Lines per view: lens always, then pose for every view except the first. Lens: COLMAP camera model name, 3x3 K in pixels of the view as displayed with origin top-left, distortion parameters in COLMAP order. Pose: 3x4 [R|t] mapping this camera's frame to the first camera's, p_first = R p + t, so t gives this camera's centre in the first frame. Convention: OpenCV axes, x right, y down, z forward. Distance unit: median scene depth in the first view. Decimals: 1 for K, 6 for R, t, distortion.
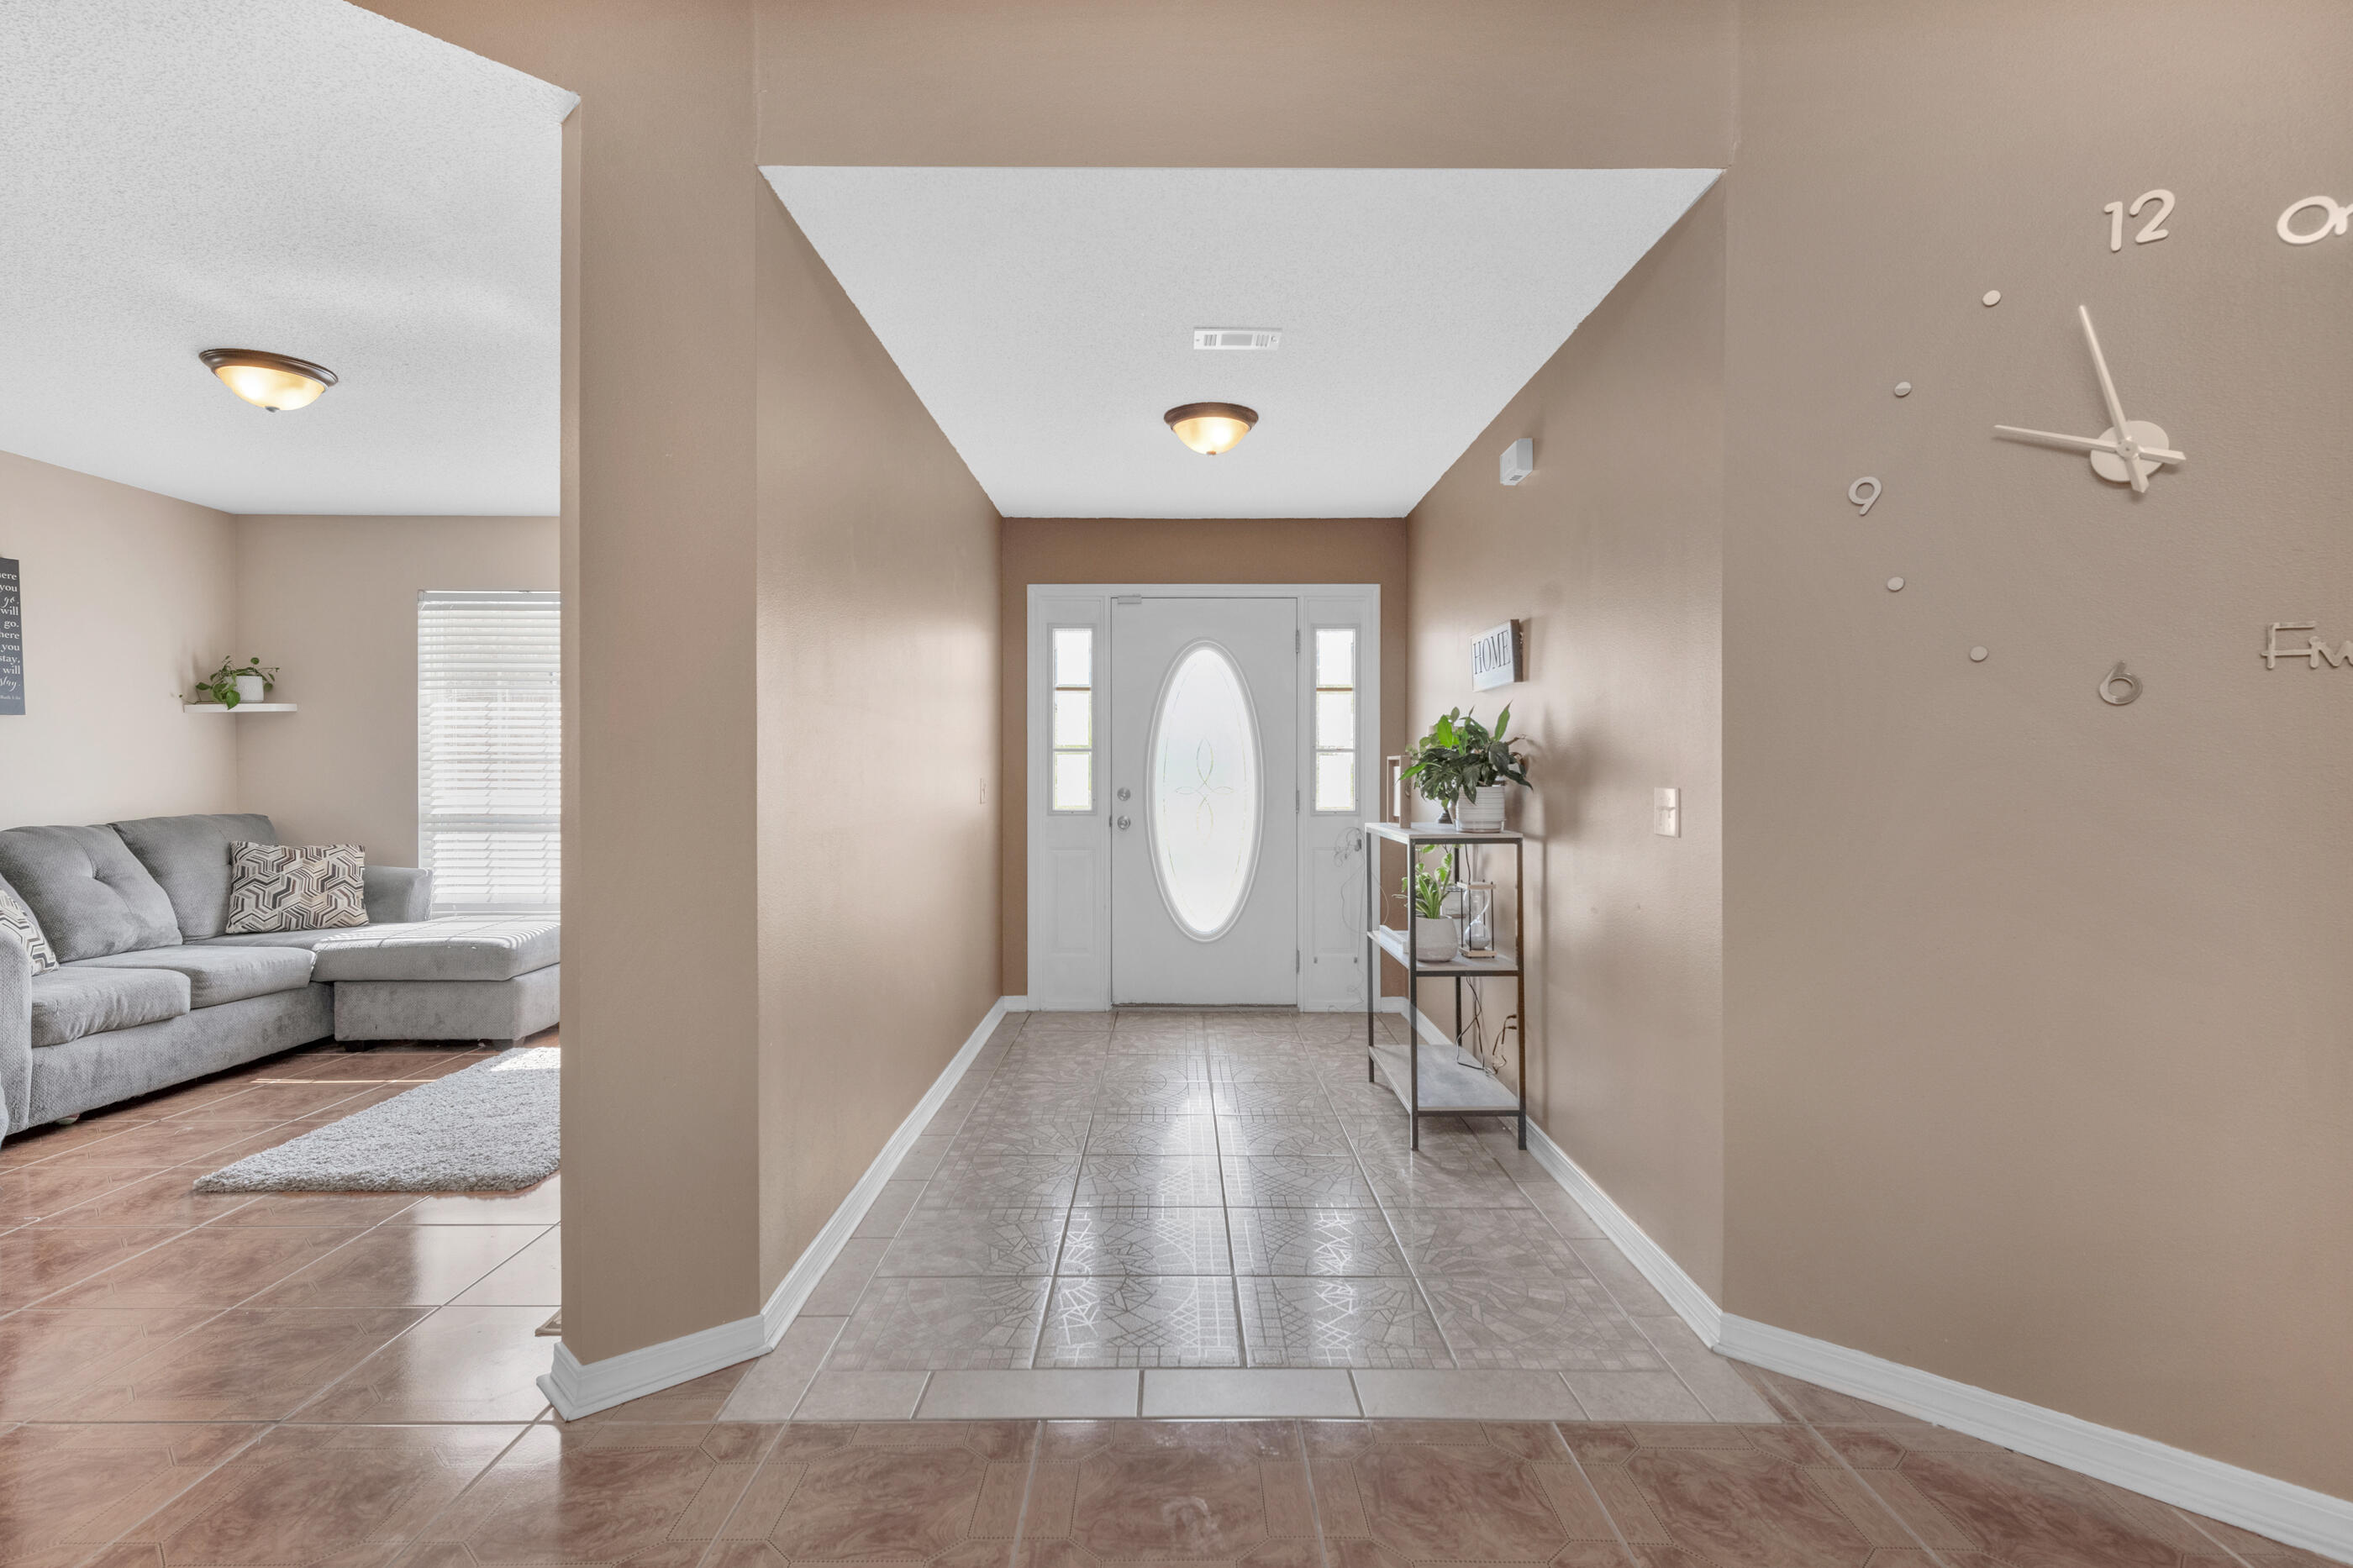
lens RADIAL K [[1138.0, 0, 1198.9], [0, 1138.0, 778.4], [0, 0, 1]] dist [0.025994, -0.000441]
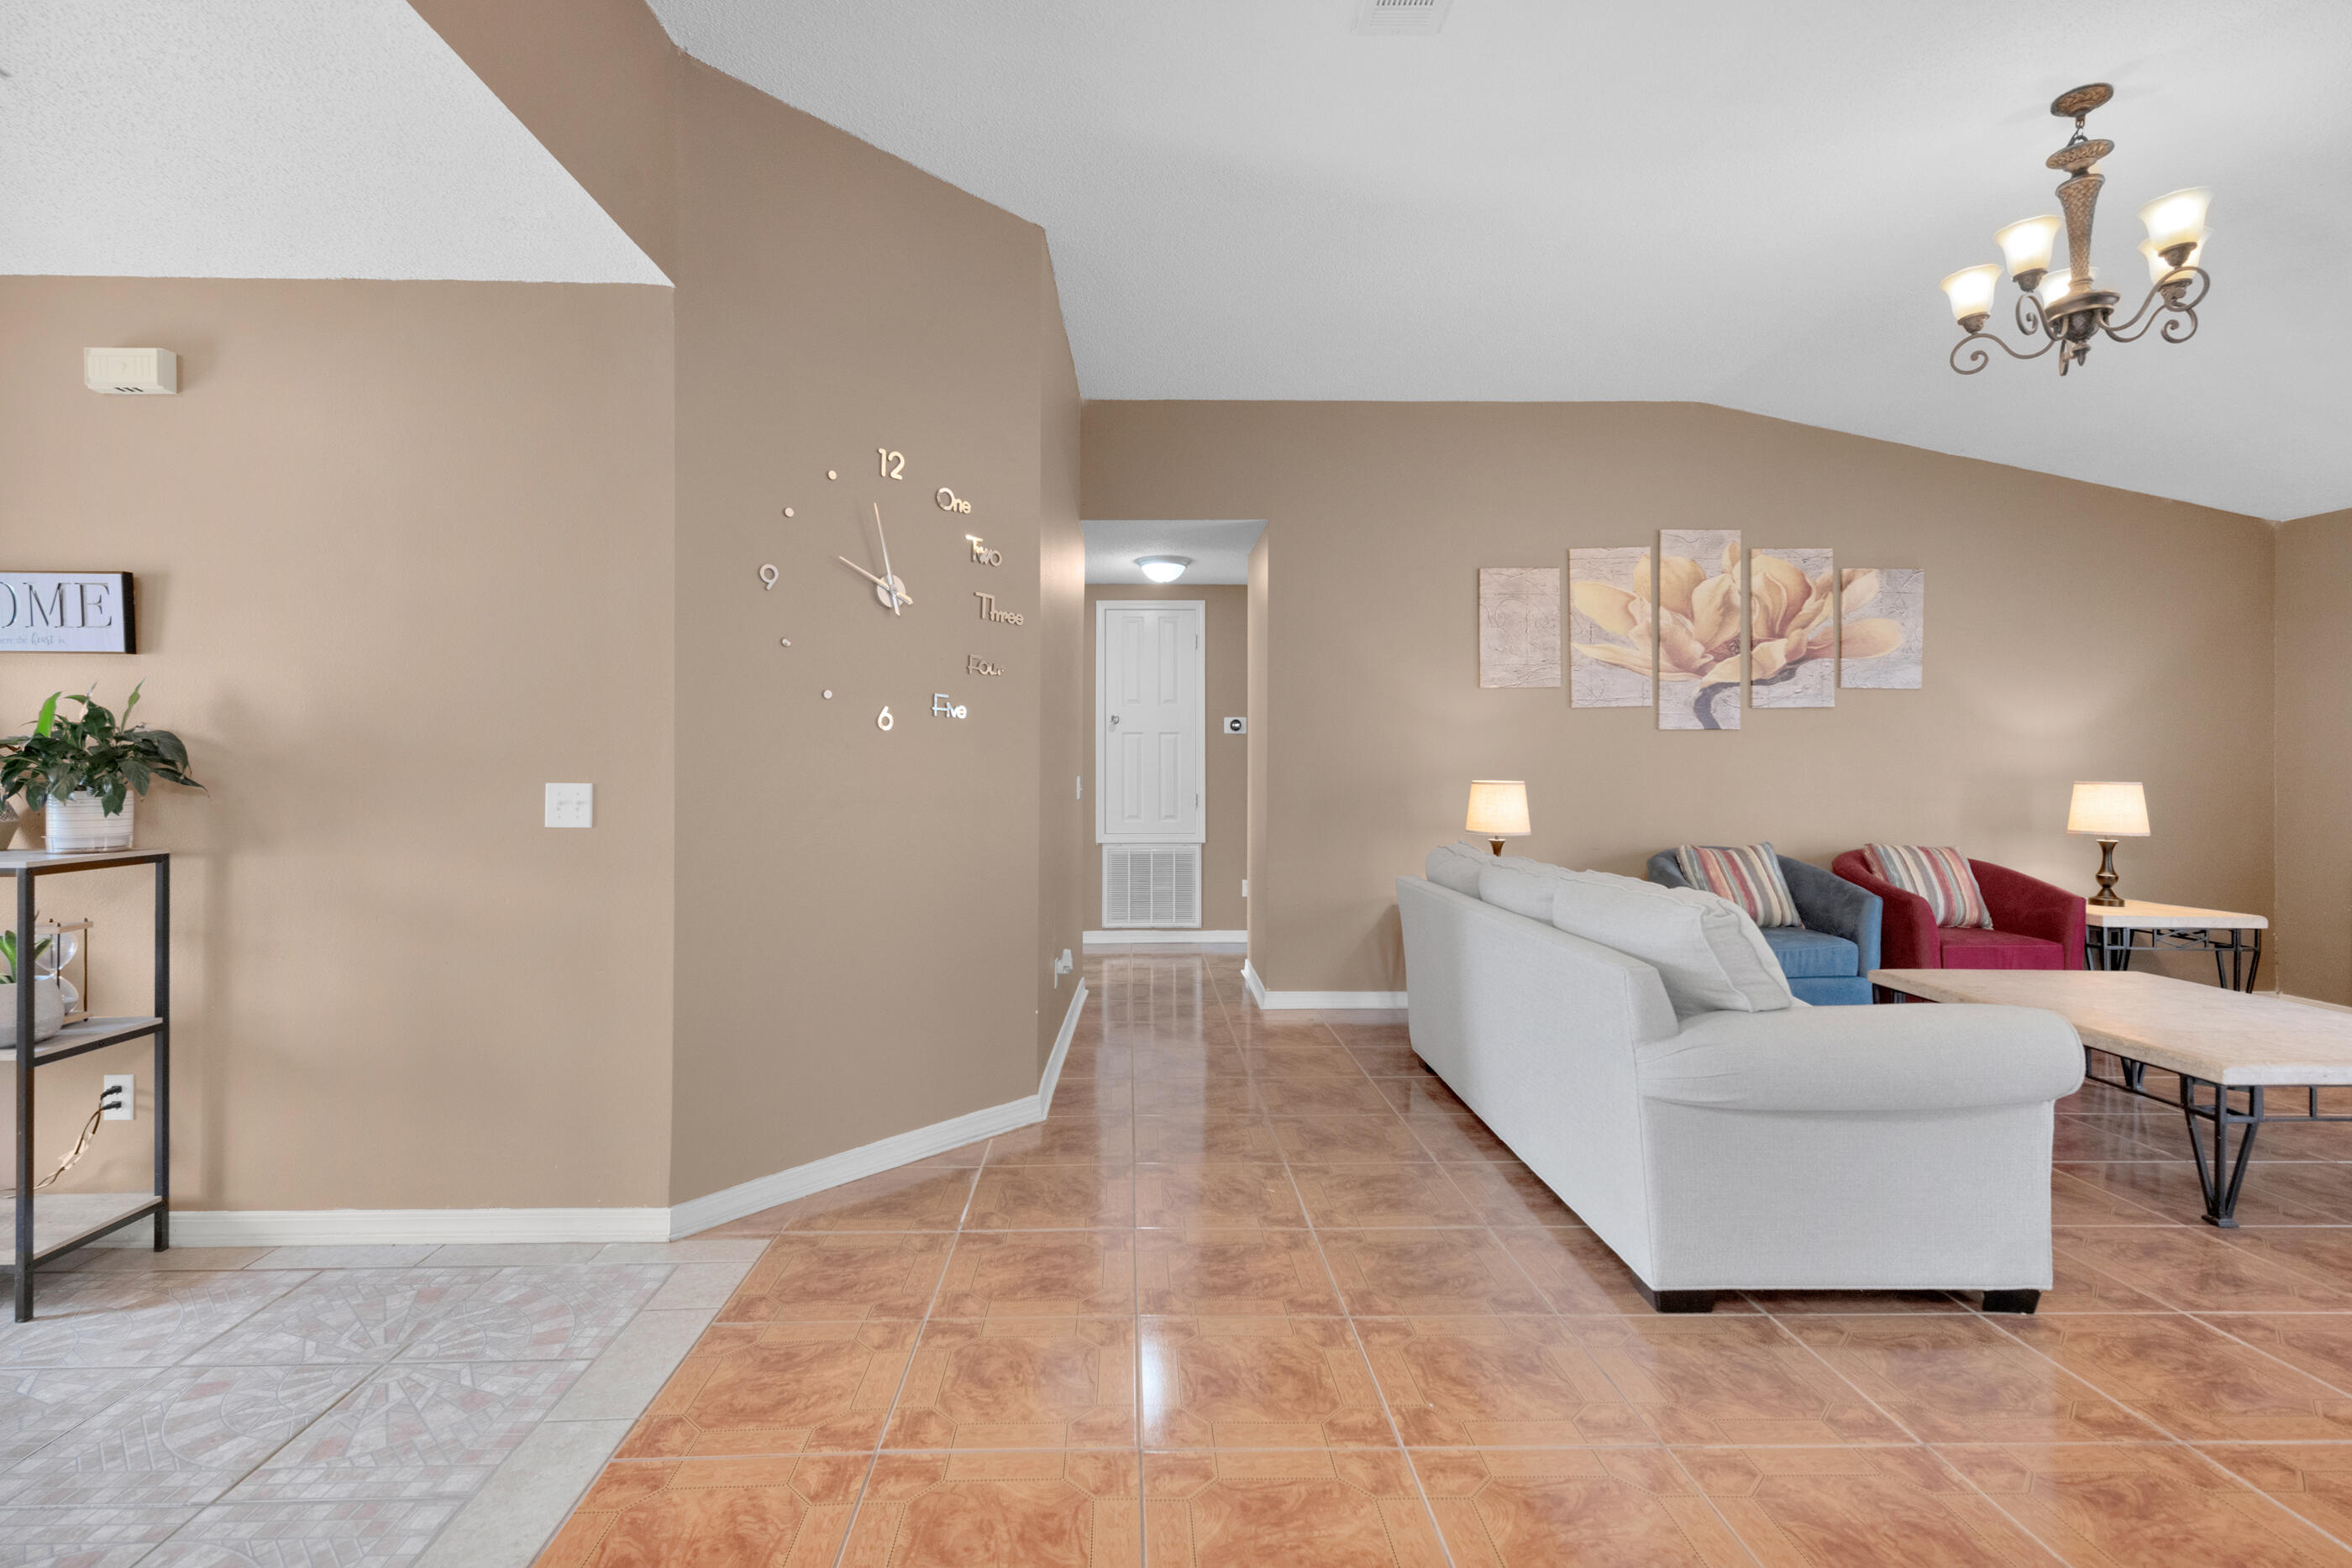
lens RADIAL K [[1066.8, 0, 1188.5], [0, 1066.8, 765.6], [0, 0, 1]] dist [-0.014011, 0.000652]
pose [[-0.028951, -0.004376, 0.999571, -0.119817], [0.005139, 0.999977, 0.004526, -0.002384], [-0.999568, 0.005268, -0.028928, 0.081516]]
